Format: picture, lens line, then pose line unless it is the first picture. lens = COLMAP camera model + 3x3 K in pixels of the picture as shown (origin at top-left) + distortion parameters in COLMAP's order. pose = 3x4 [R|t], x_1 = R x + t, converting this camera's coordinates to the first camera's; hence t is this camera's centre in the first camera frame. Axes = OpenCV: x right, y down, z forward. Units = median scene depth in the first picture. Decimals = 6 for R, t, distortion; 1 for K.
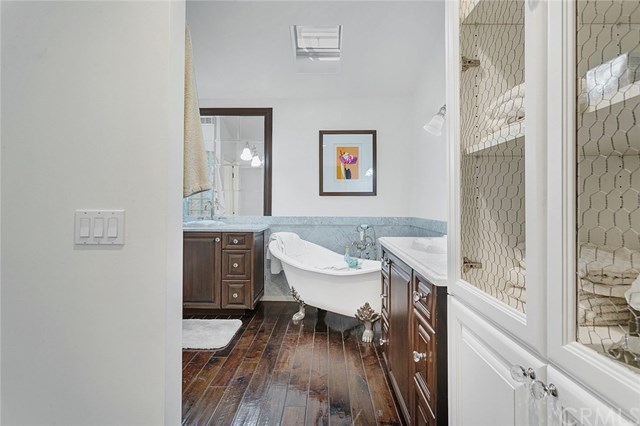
lens RADIAL K [[335.0, 0, 318.6], [0, 335.0, 206.9], [0, 0, 1]] dist [-0.025489, 0.007107]
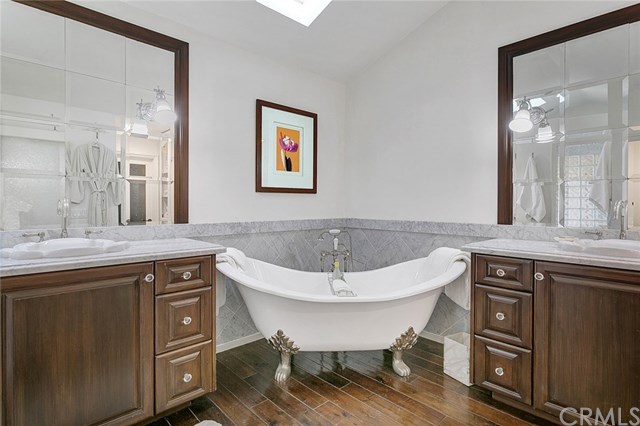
lens RADIAL K [[328.2, 0, 319.7], [0, 328.2, 211.6], [0, 0, 1]] dist [0.002836, 0.003973]
pose [[0.712105, -0.017824, 0.701846, -0.391461], [0.006134, 0.999797, 0.019167, -0.004165], [-0.702046, -0.009344, 0.712071, 0.414477]]
